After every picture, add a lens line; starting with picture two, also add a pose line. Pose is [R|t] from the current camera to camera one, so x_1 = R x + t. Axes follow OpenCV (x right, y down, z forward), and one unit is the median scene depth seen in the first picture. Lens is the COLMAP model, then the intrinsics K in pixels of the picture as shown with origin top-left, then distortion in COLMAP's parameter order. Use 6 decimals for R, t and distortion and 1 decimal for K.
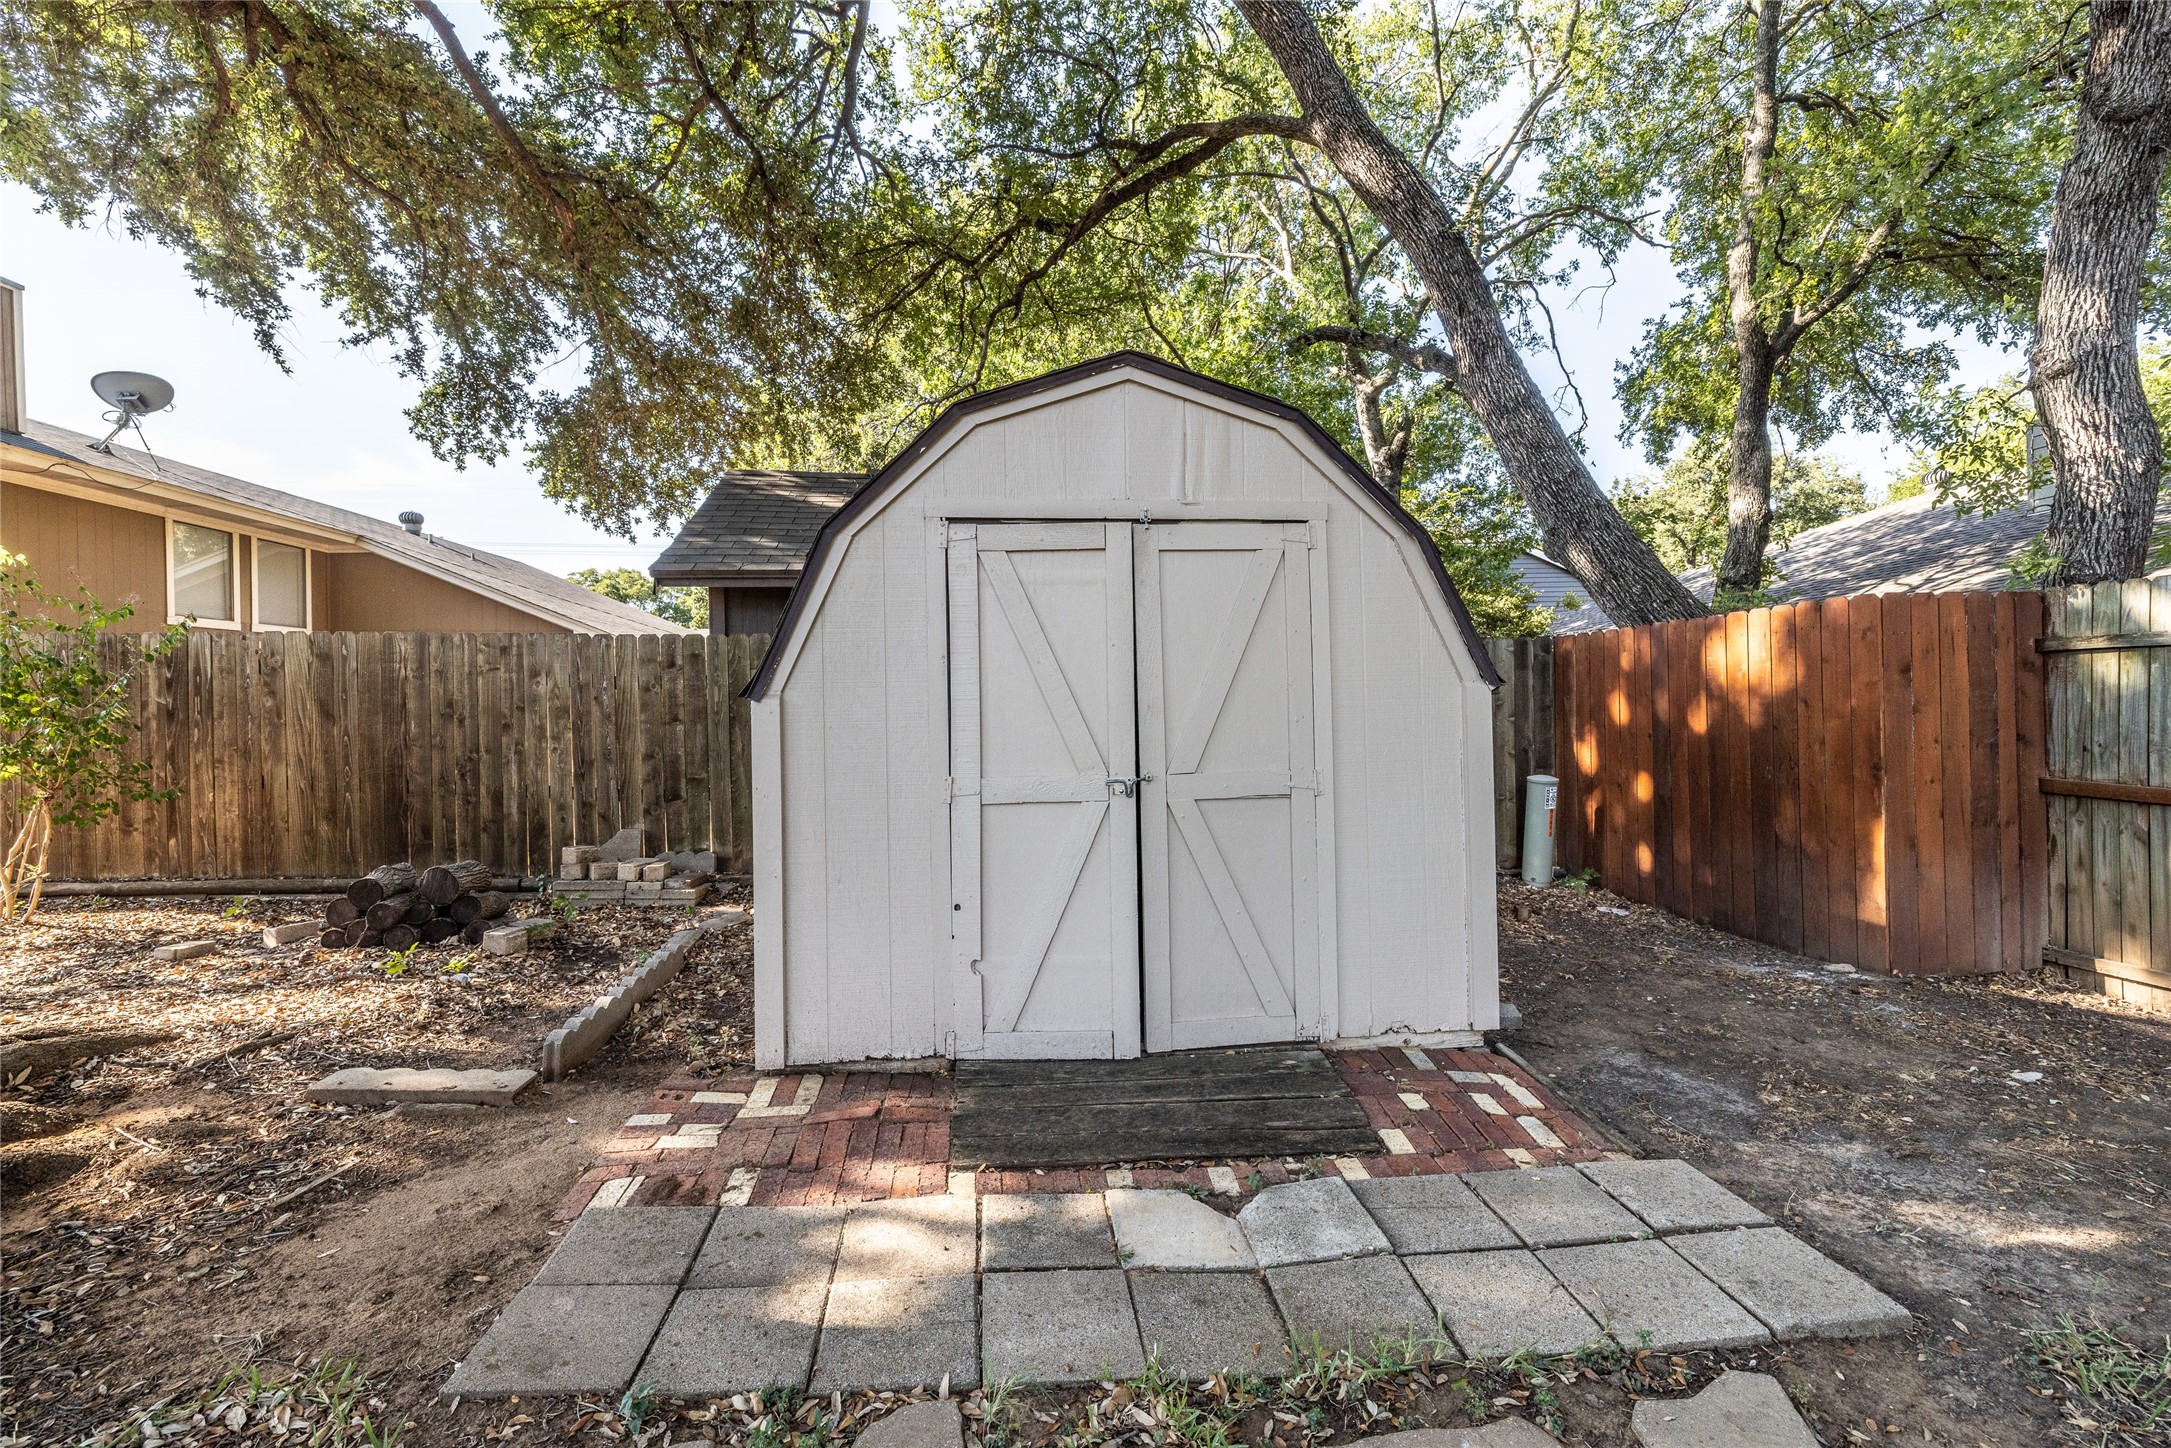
lens RADIAL K [[904.3, 0, 1083.5], [0, 904.3, 713.3], [0, 0, 1]] dist [0.000204, 0.000239]
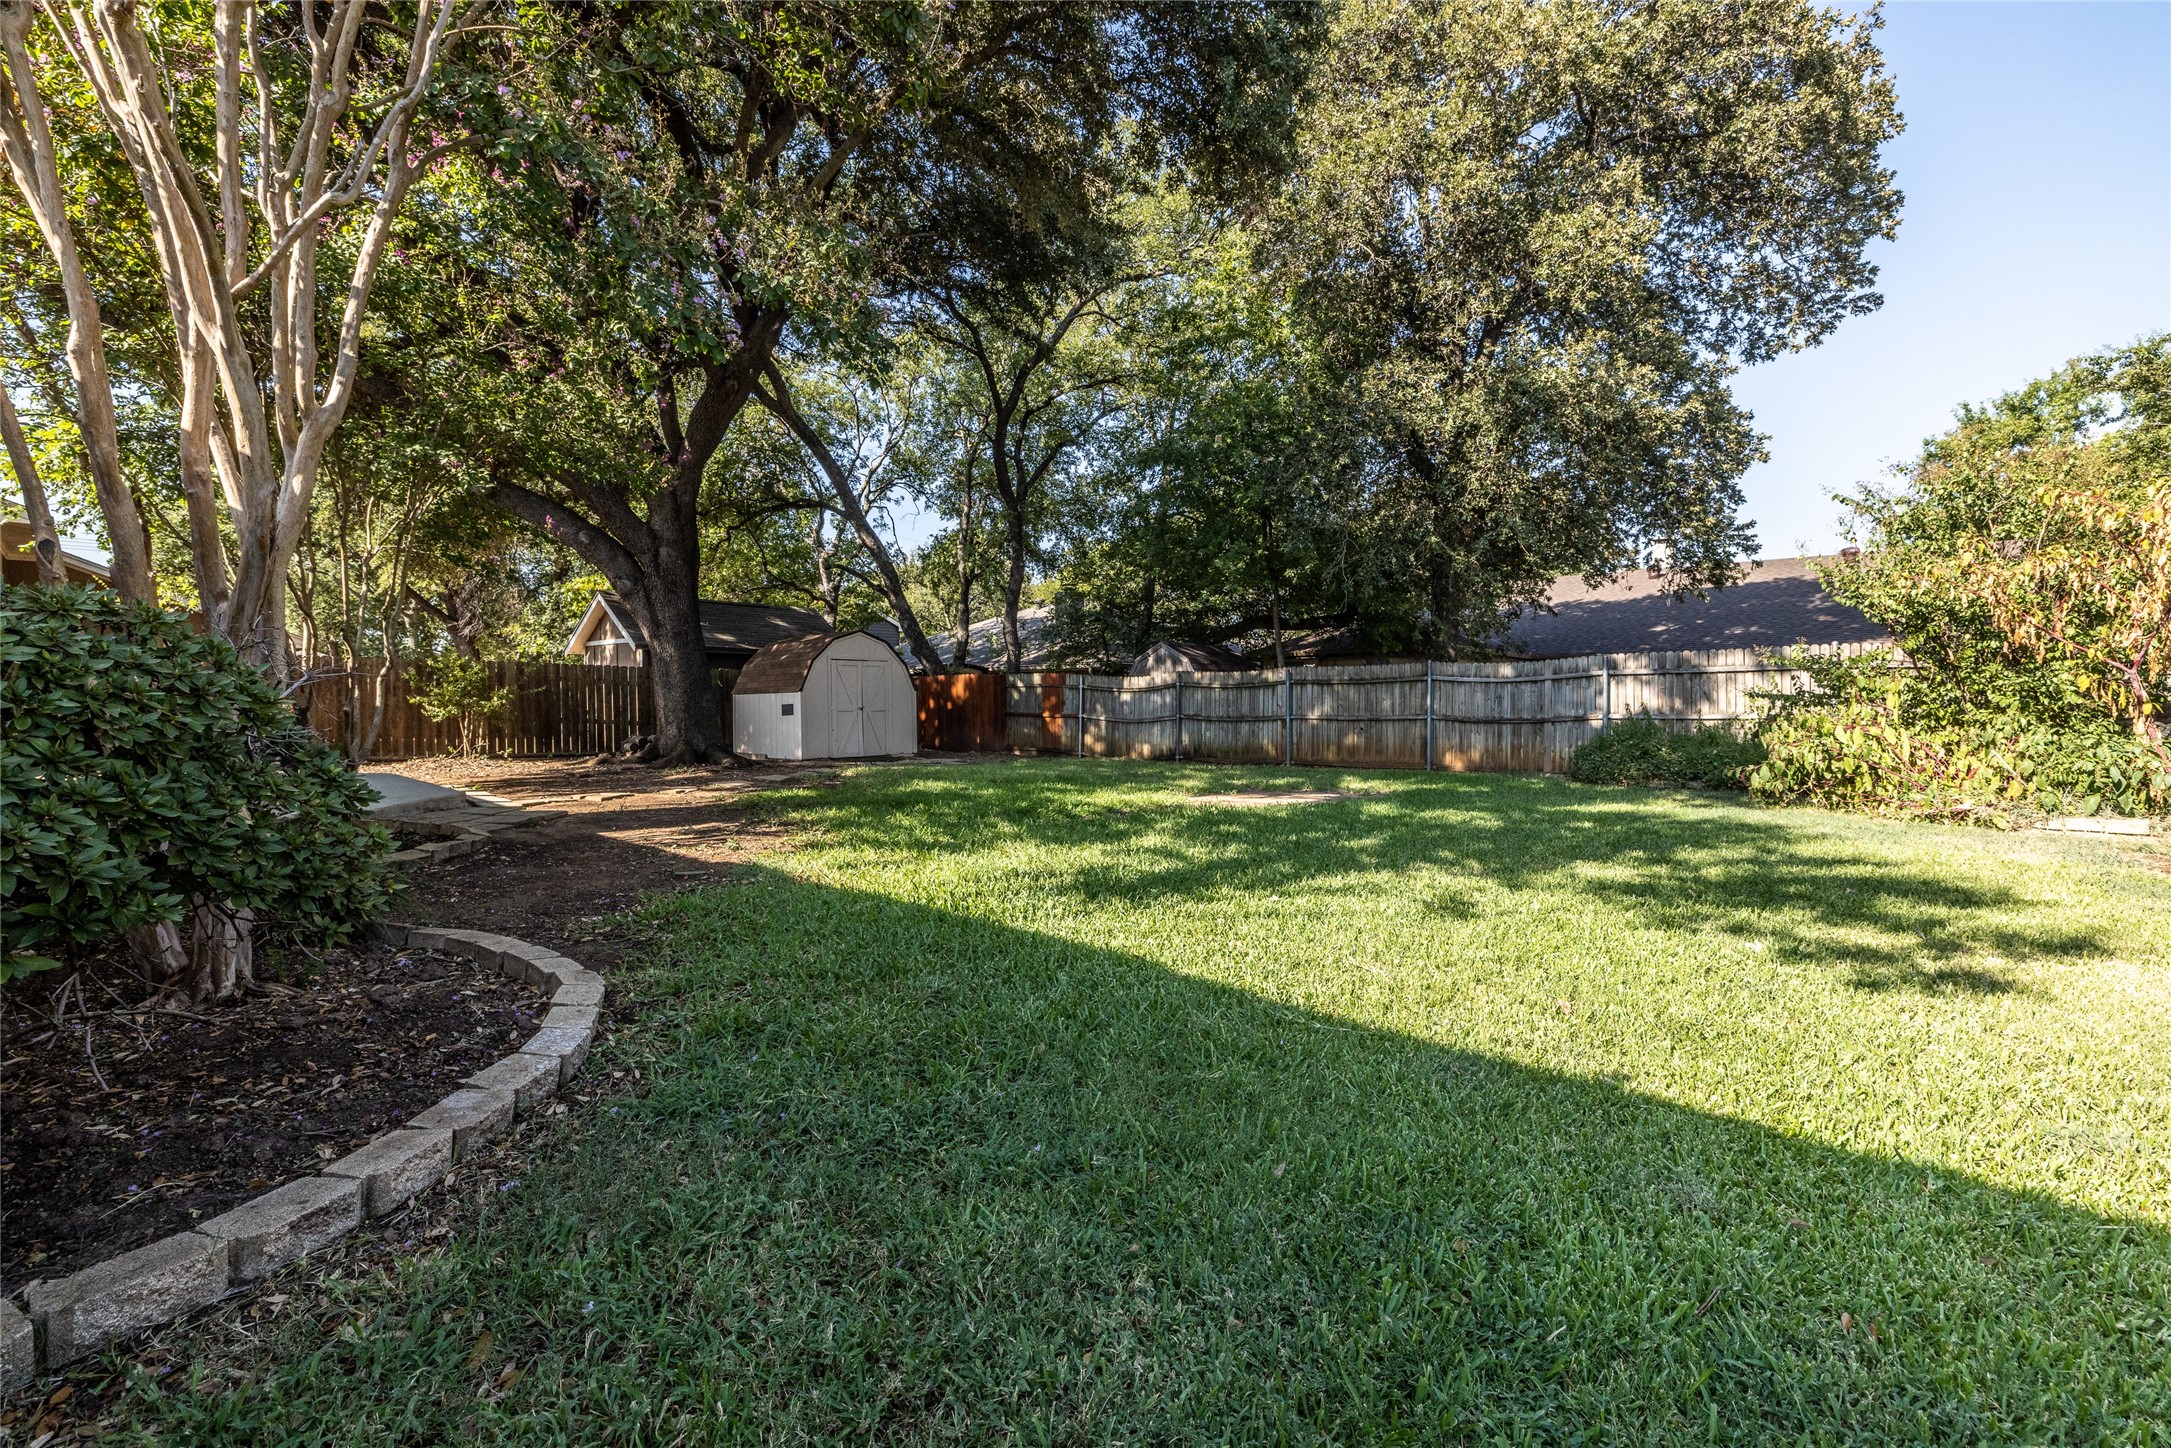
lens RADIAL K [[904.3, 0, 1083.5], [0, 904.3, 713.3], [0, 0, 1]] dist [0.000204, 0.000239]
pose [[0.741181, 0.010271, 0.671226, -0.604664], [-0.011203, 0.999933, -0.002930, 0.015698], [-0.671211, -0.005348, 0.741247, -0.927623]]
